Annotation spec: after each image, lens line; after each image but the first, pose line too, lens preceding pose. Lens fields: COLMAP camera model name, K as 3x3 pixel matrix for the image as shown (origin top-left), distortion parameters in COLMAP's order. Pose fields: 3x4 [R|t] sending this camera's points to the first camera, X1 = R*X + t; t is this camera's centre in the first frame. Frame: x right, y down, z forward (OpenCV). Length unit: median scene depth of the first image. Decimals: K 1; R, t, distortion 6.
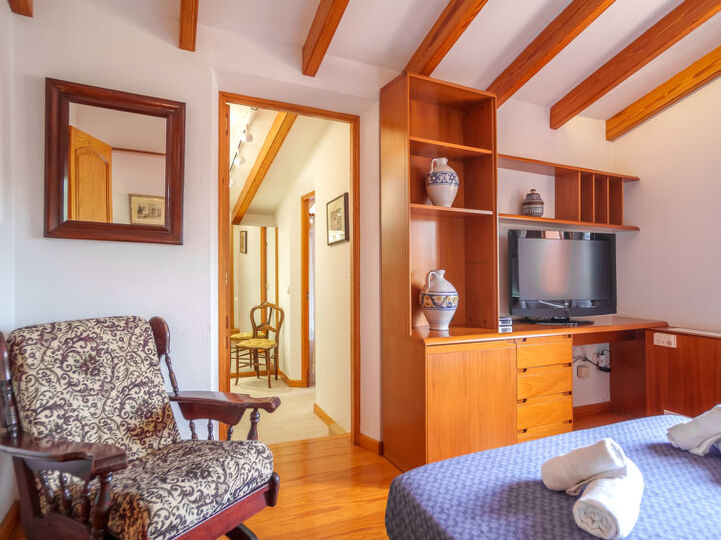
lens RADIAL K [[435.7, 0, 360.8], [0, 435.7, 268.8], [0, 0, 1]] dist [-0.003553, -0.000834]
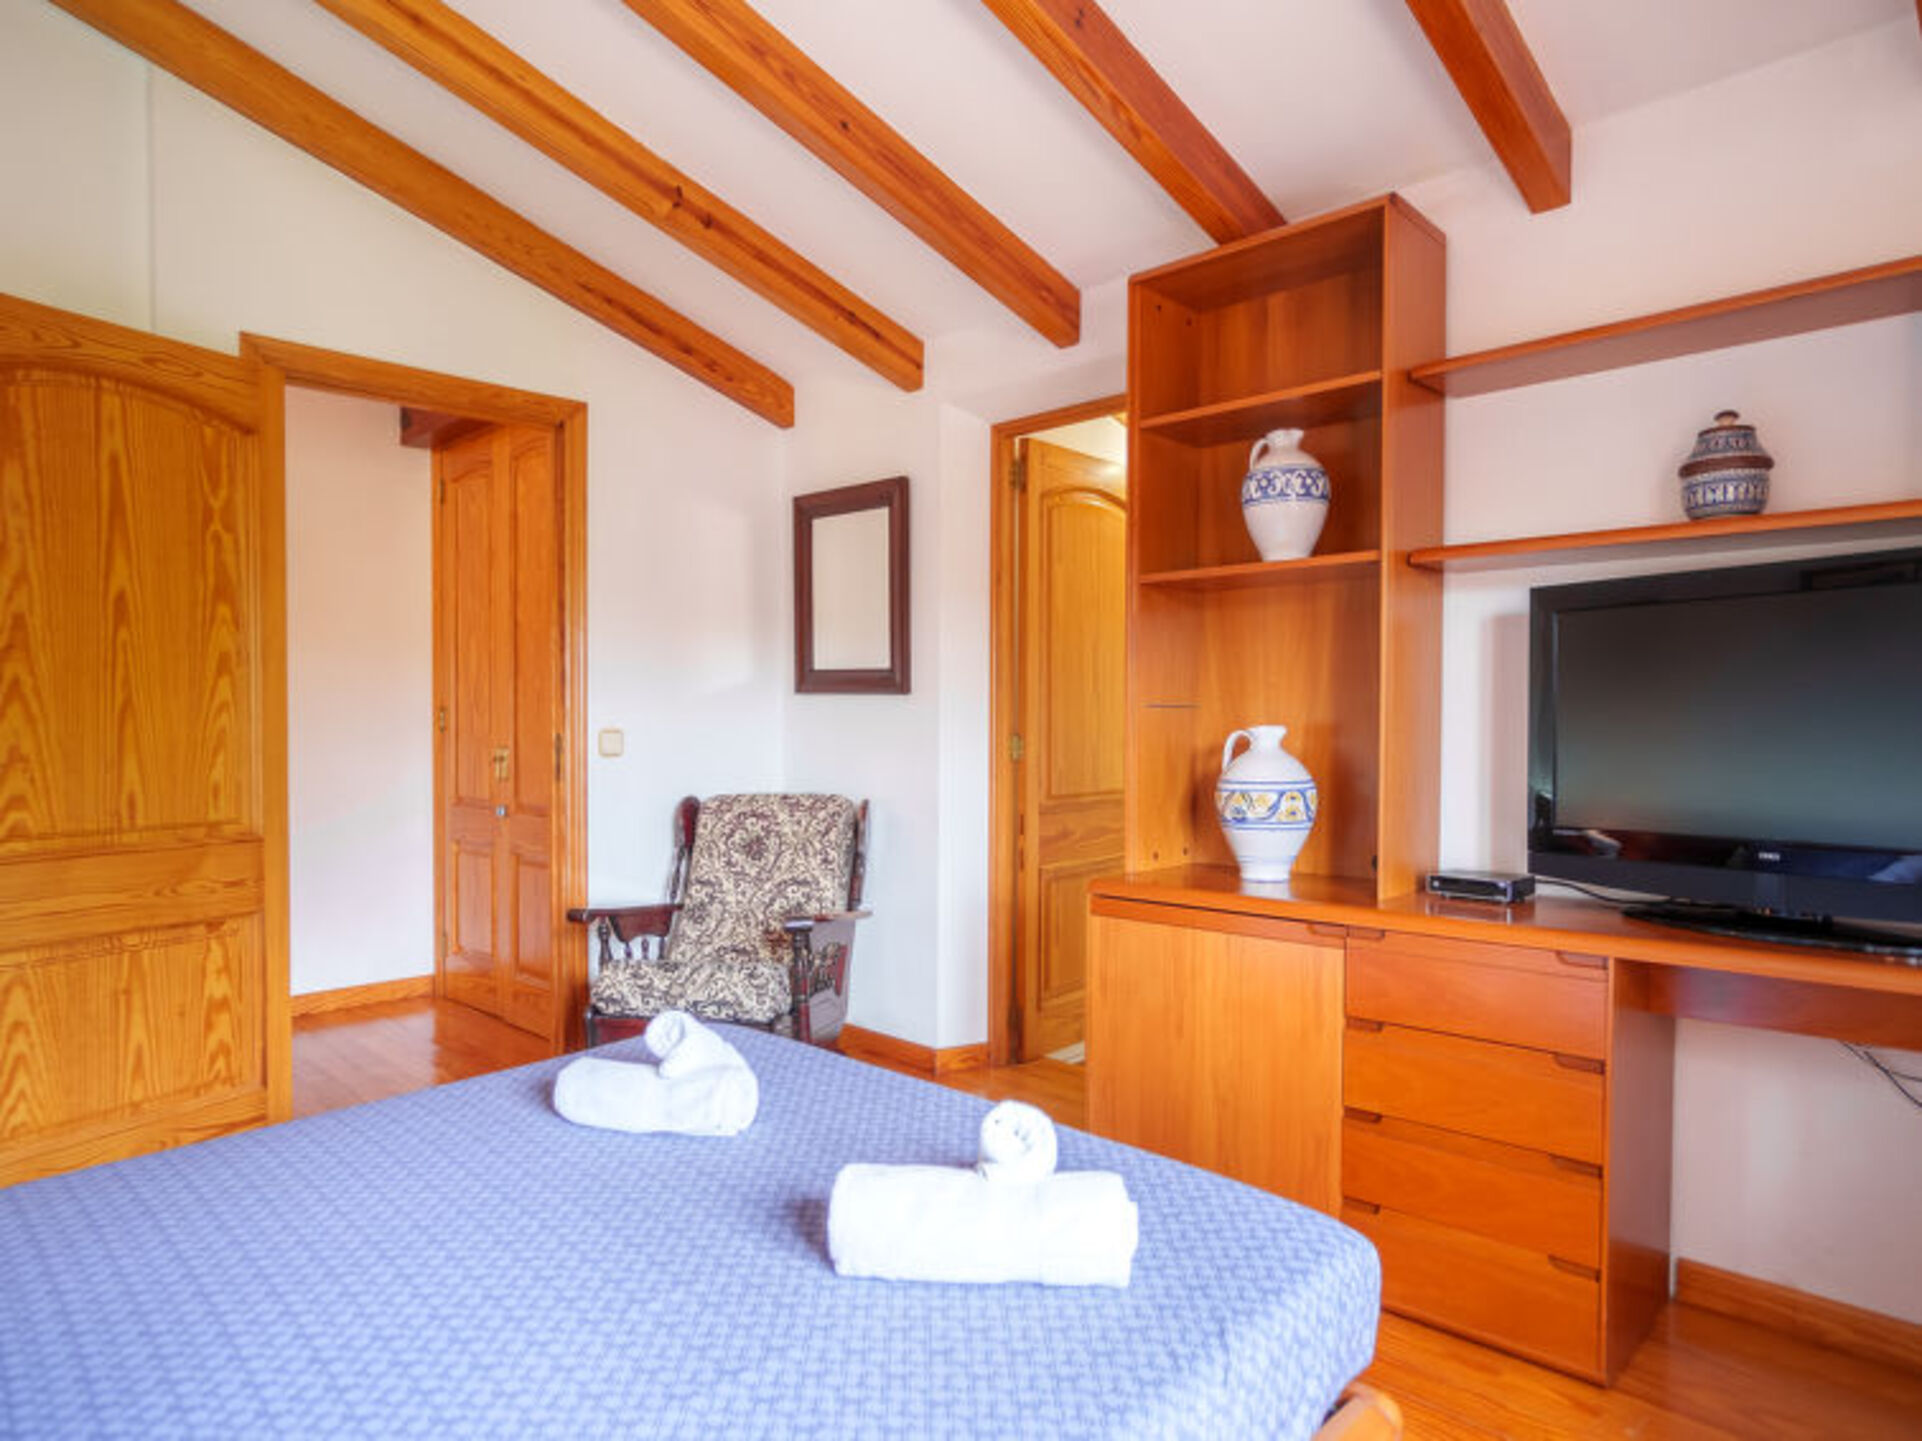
lens RADIAL K [[1161.5, 0, 962.1], [0, 1161.5, 733.8], [0, 0, 1]] dist [-0.003553, -0.000834]
pose [[0.350981, -0.007109, -0.936356, 1.578264], [0.008568, 0.999954, -0.004380, 0.017750], [0.936343, -0.006485, 0.351026, 0.580831]]
